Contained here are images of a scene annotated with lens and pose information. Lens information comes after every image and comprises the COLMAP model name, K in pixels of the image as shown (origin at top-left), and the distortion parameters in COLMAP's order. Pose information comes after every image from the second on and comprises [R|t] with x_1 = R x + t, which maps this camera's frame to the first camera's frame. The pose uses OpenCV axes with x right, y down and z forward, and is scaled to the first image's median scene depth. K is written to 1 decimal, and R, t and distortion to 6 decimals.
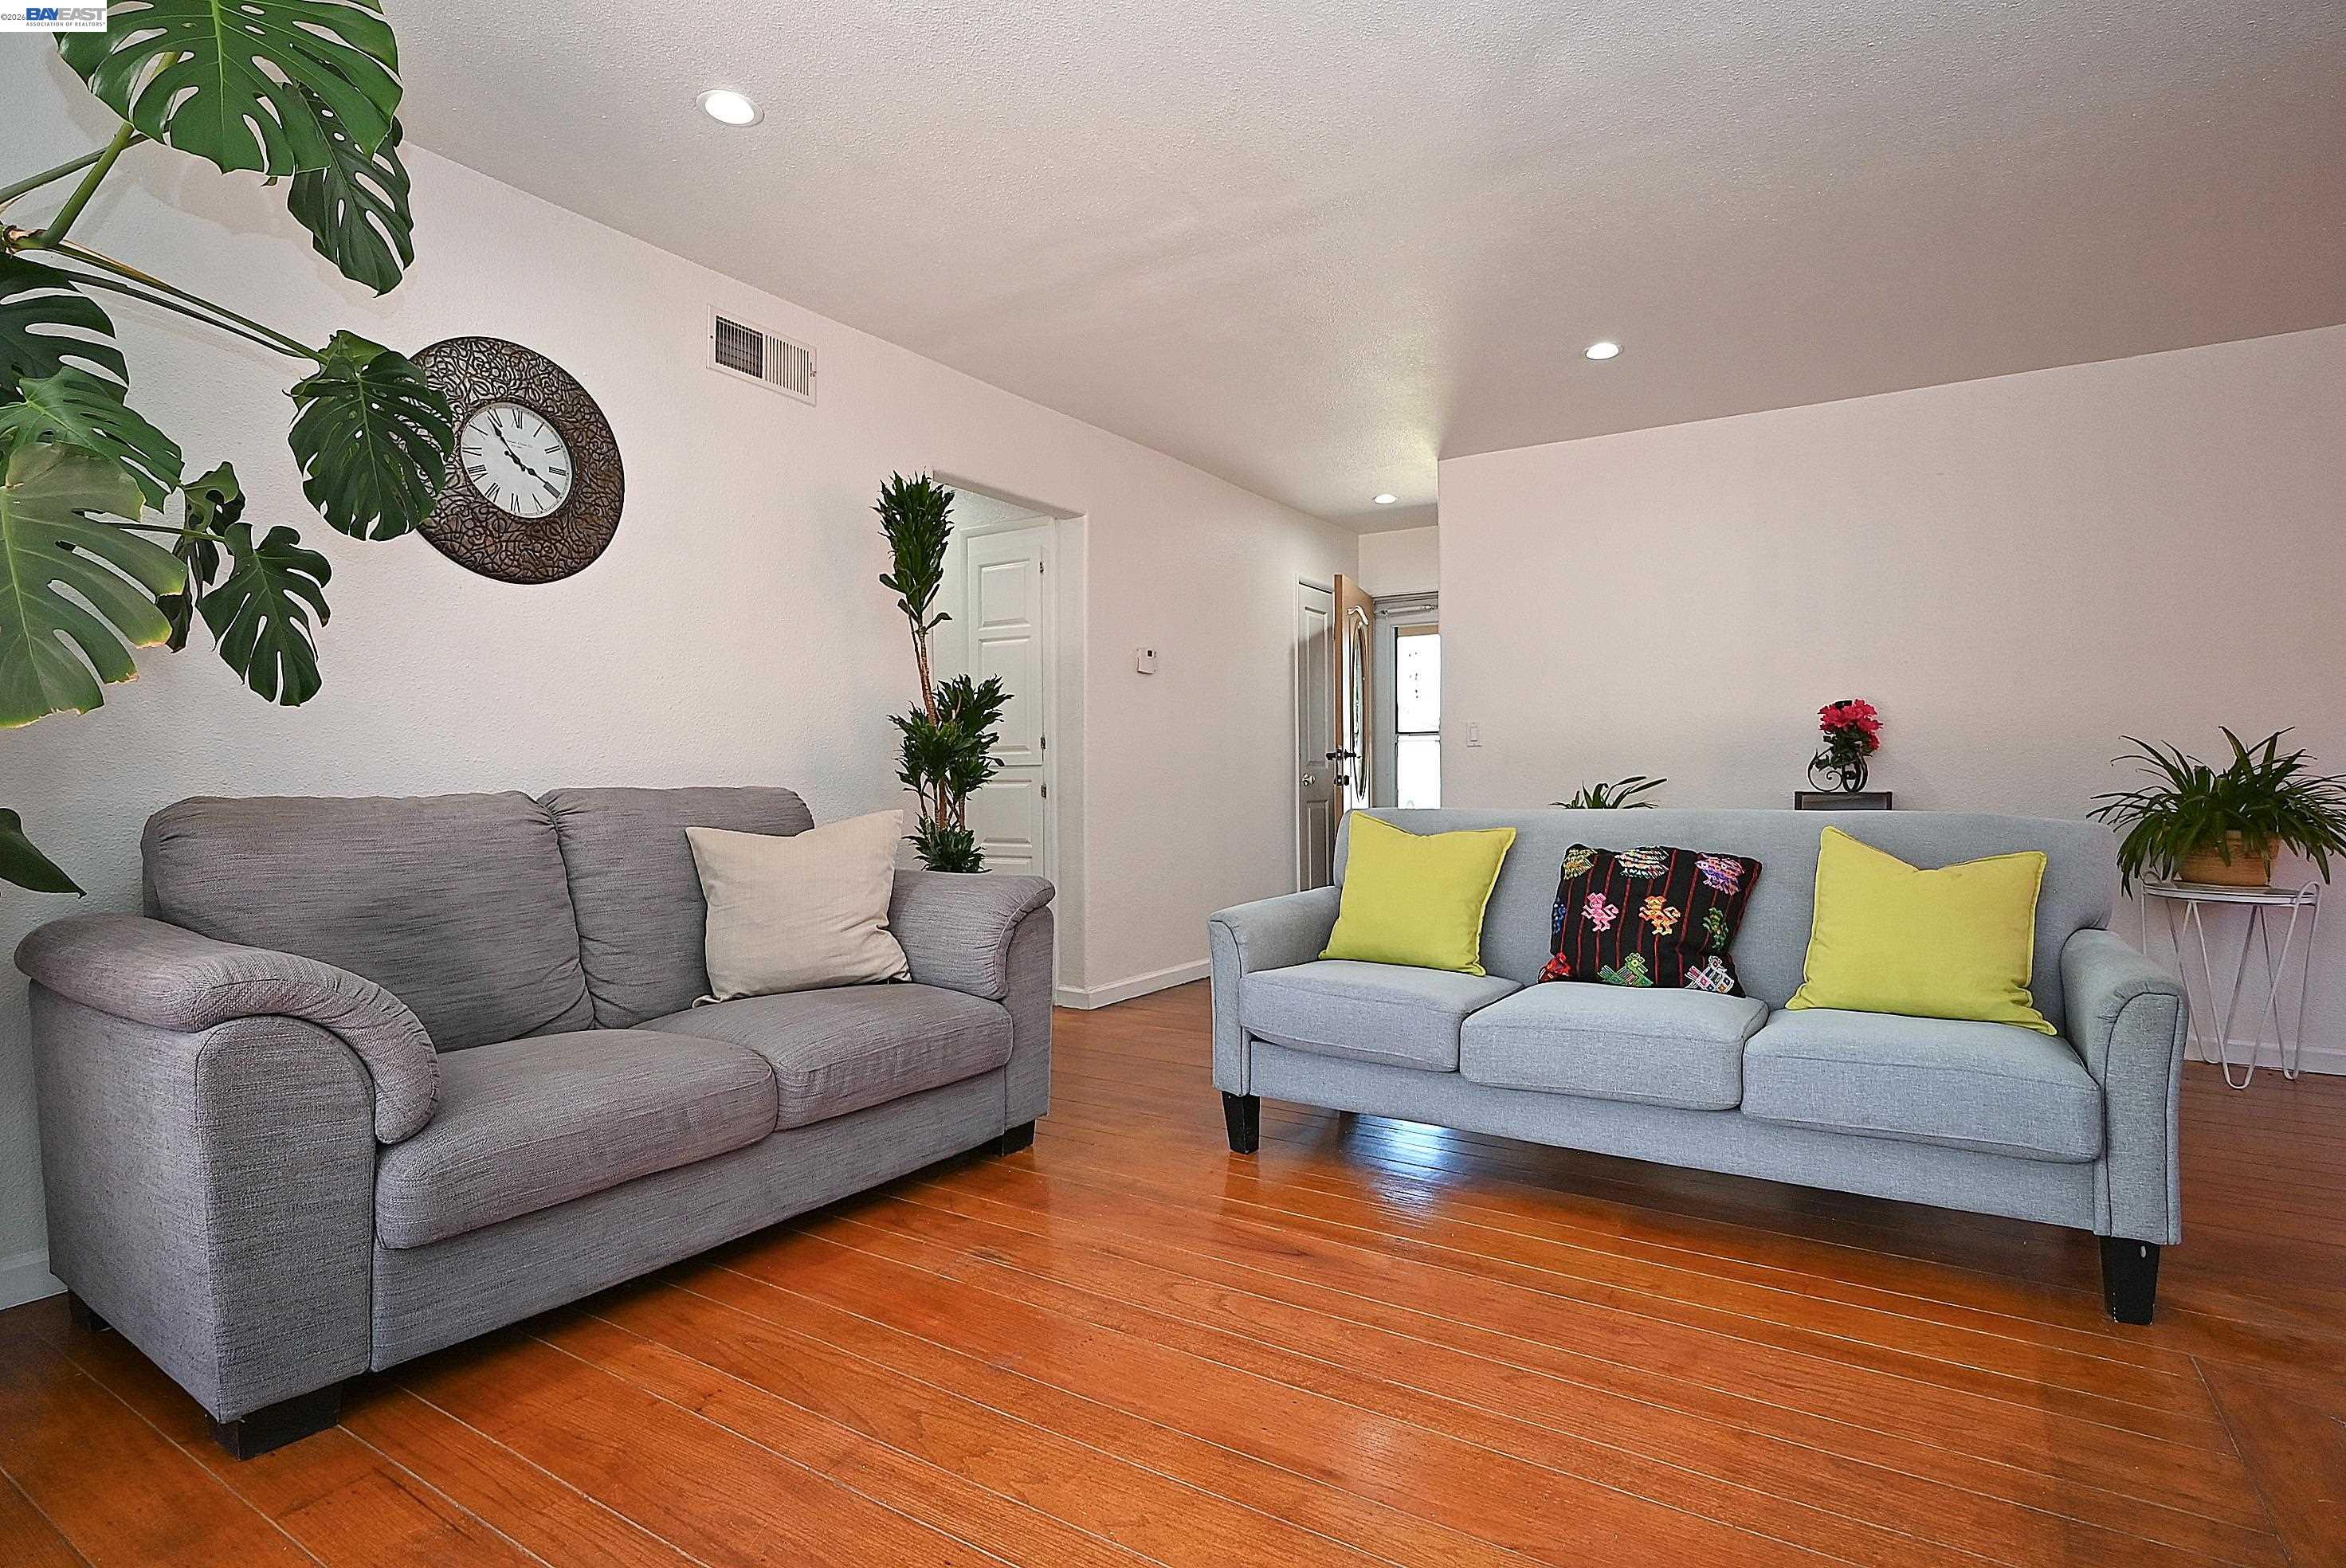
lens RADIAL K [[1162.7, 0, 1152.5], [0, 1162.7, 781.8], [0, 0, 1]] dist [-0.002626, 0.000106]
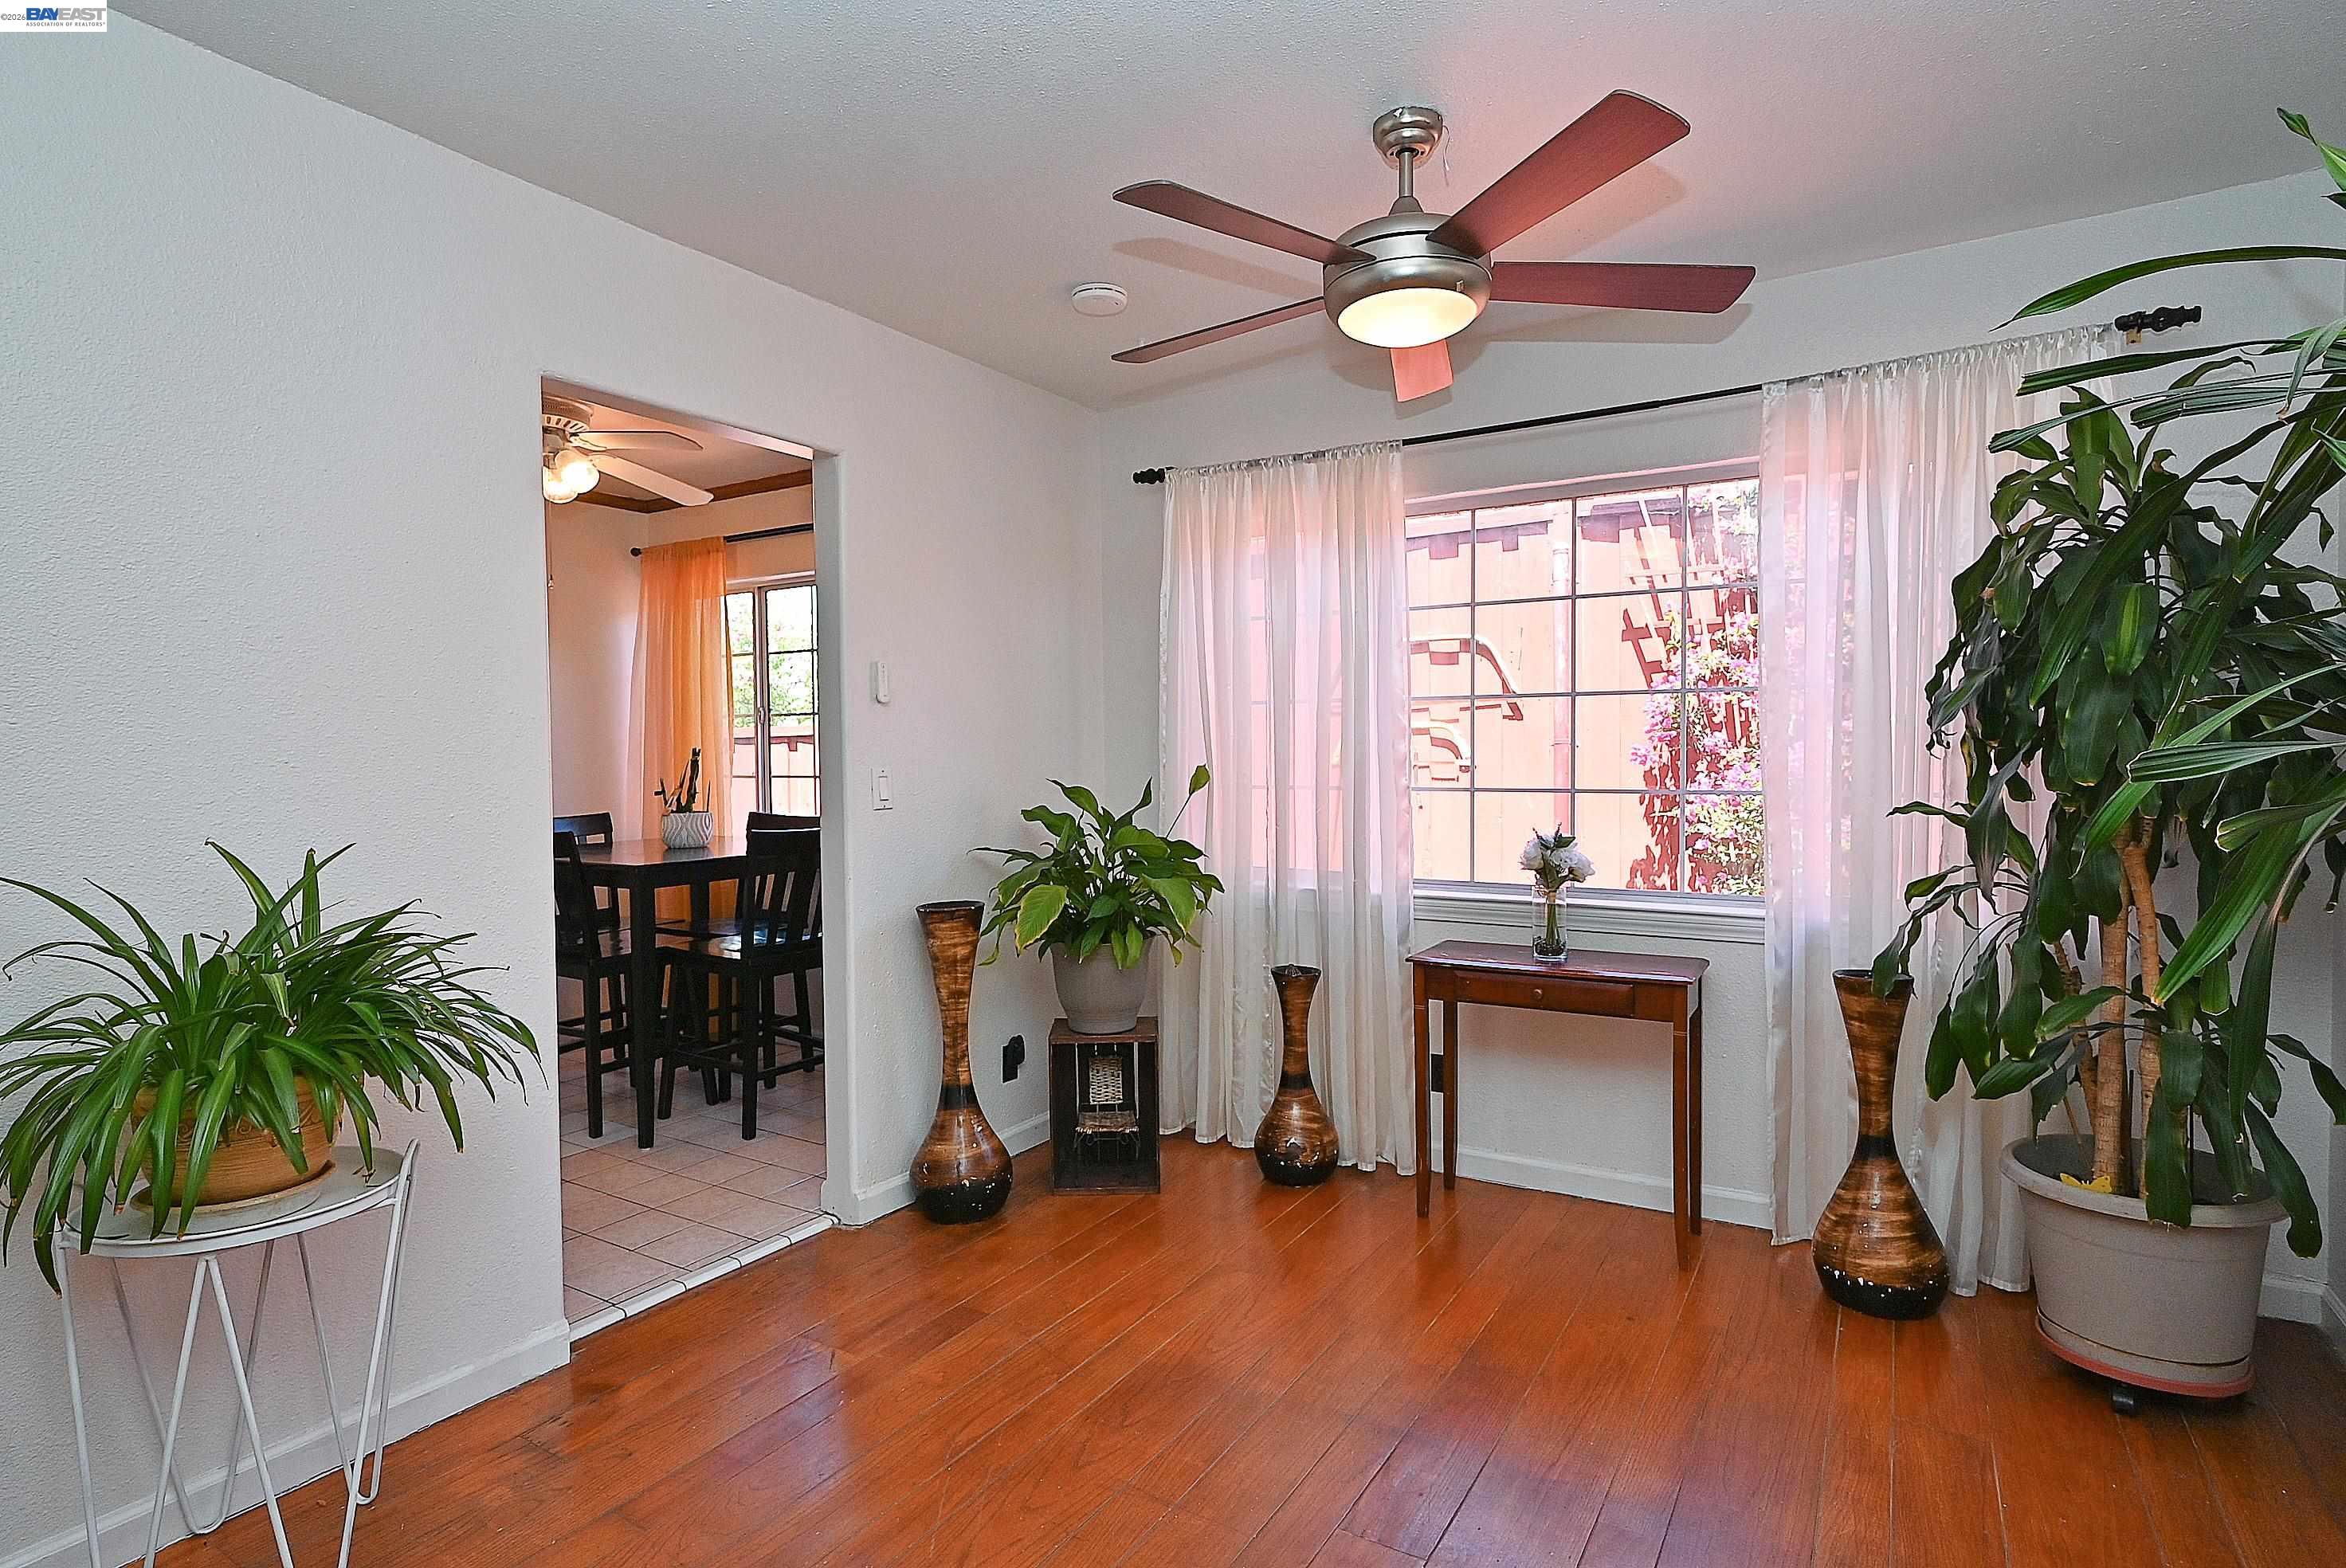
lens RADIAL K [[1162.7, 0, 1152.5], [0, 1162.7, 781.8], [0, 0, 1]] dist [-0.002626, 0.000106]
pose [[-0.006473, -0.018879, 0.999801, 0.650259], [0.014173, 0.999720, 0.018969, -0.110159], [-0.999879, 0.014293, -0.006204, 0.901580]]
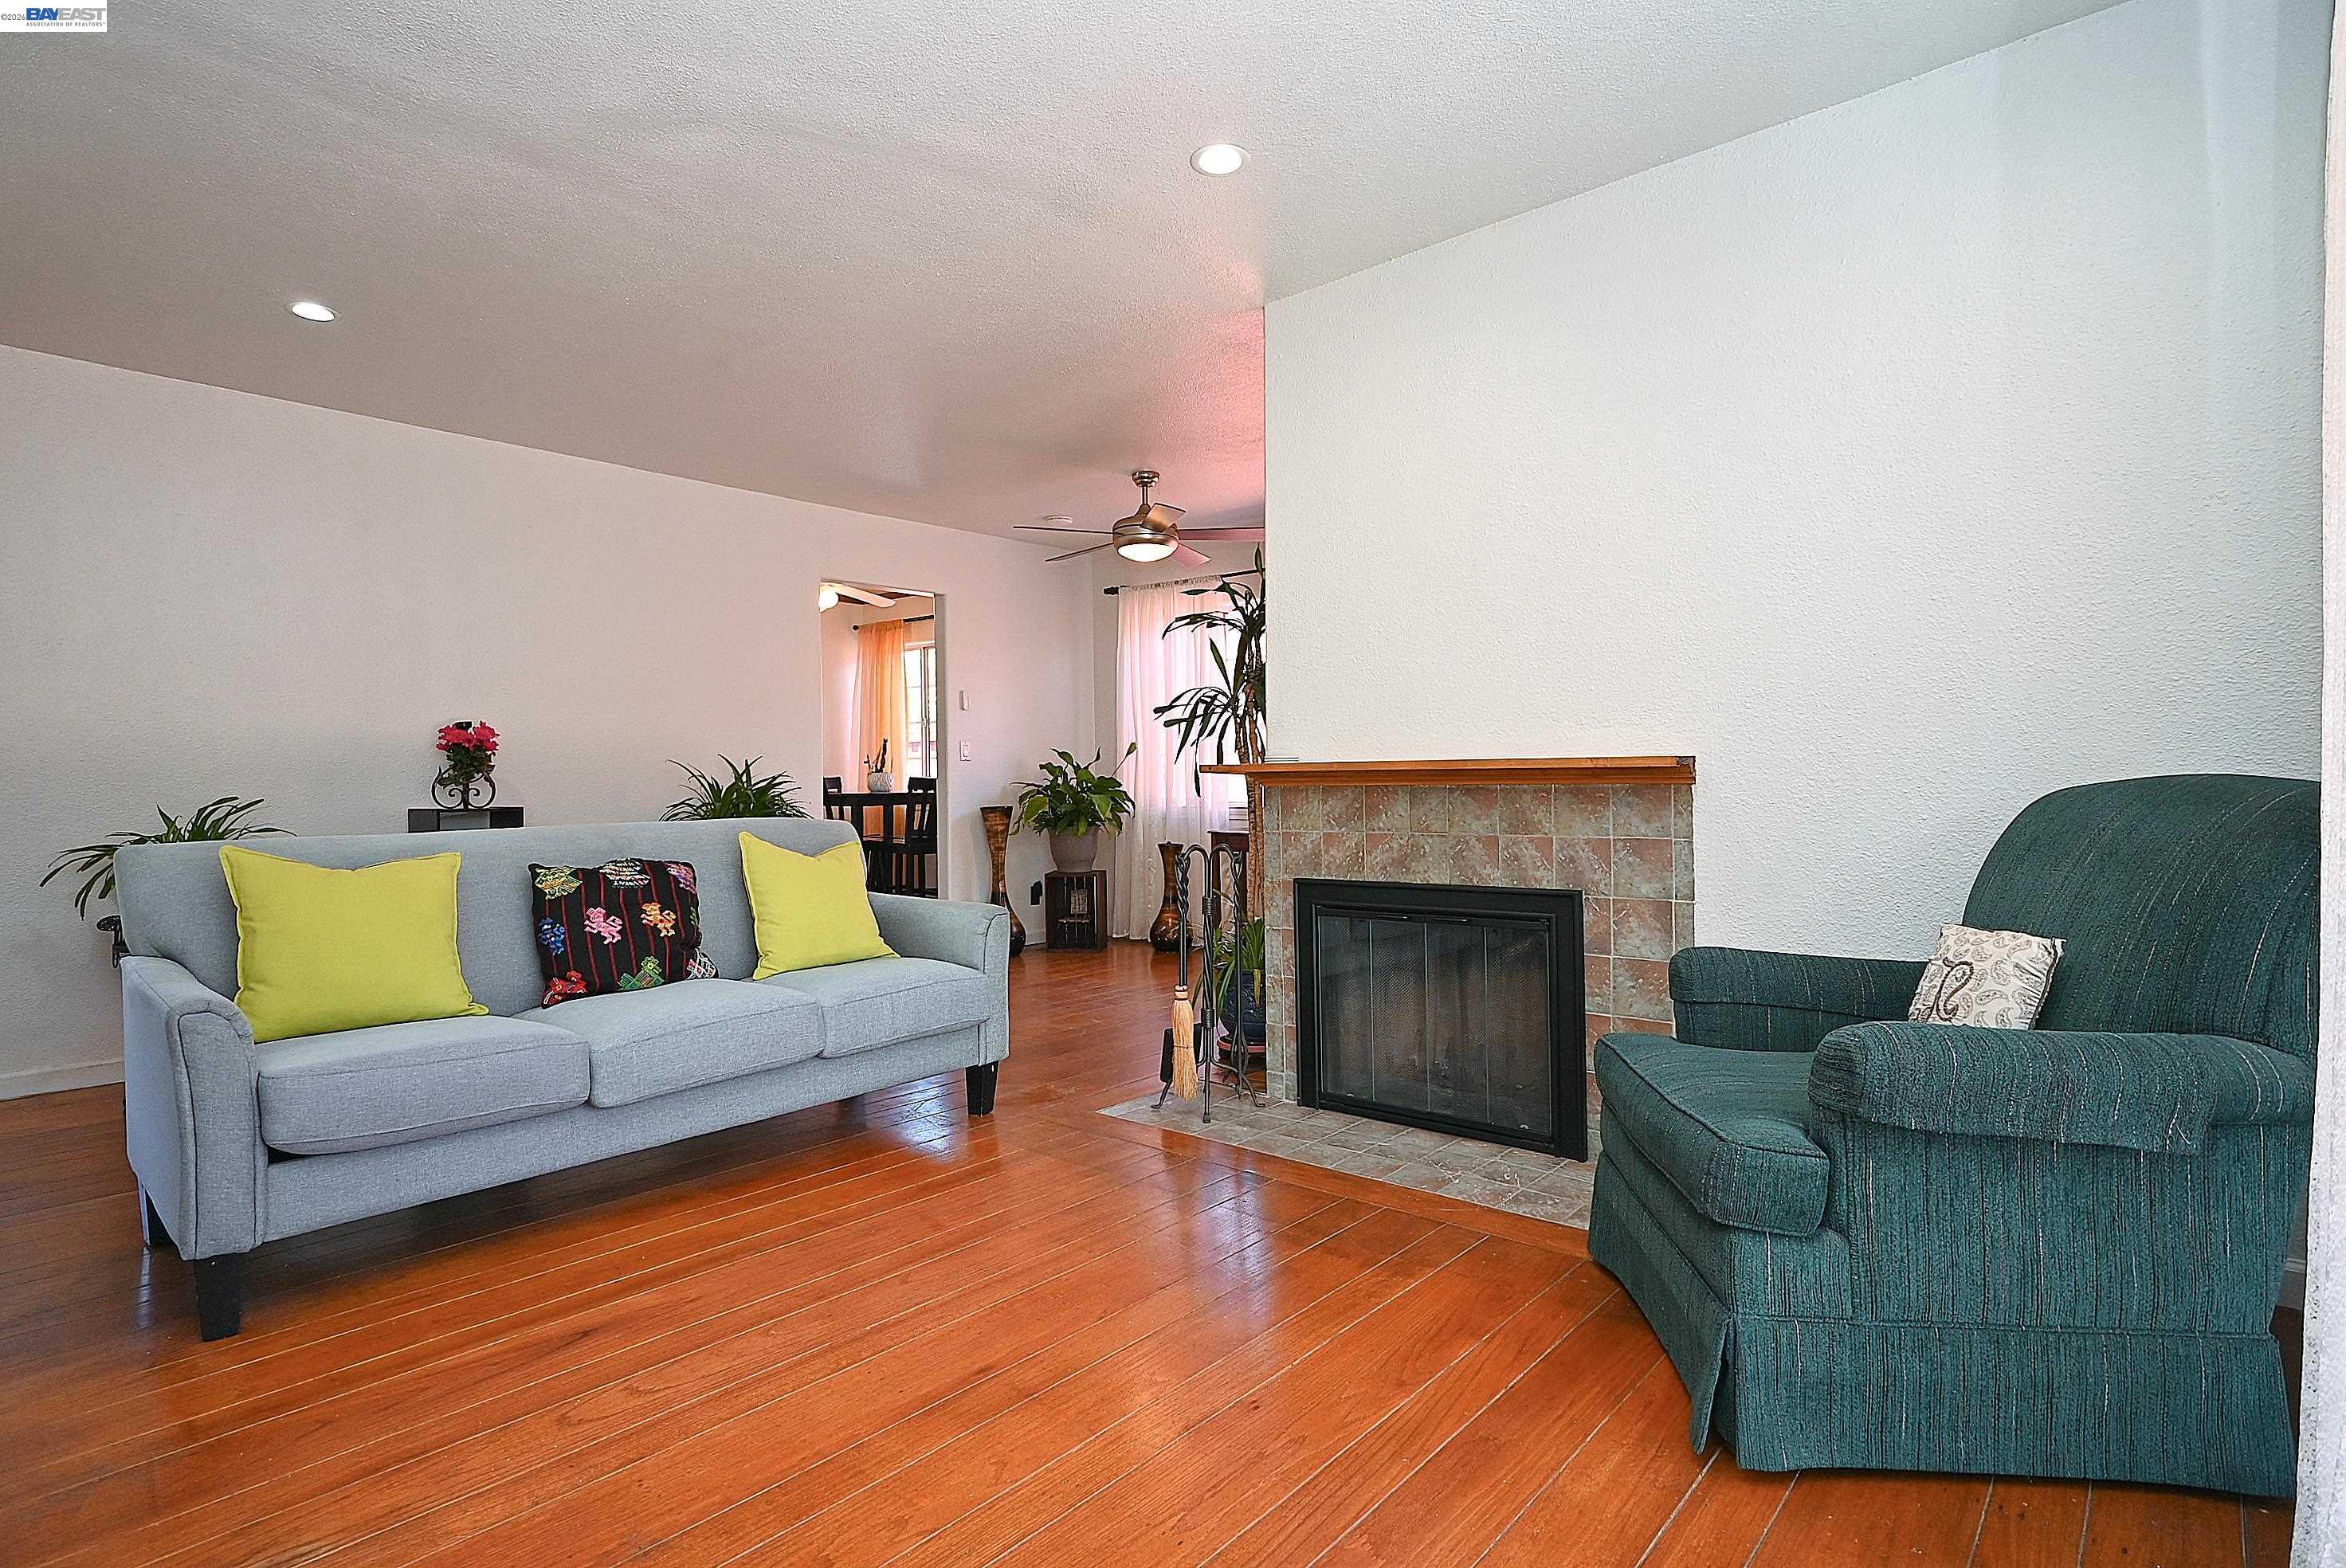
lens RADIAL K [[1158.9, 0, 1173.0], [0, 1158.9, 784.0], [0, 0, 1]] dist [-0.000290, -0.000026]
pose [[0.146593, -0.003006, 0.989192, -0.578142], [0.016613, 0.999862, 0.000576, -0.005875], [-0.989057, 0.016349, 0.146623, 0.355533]]
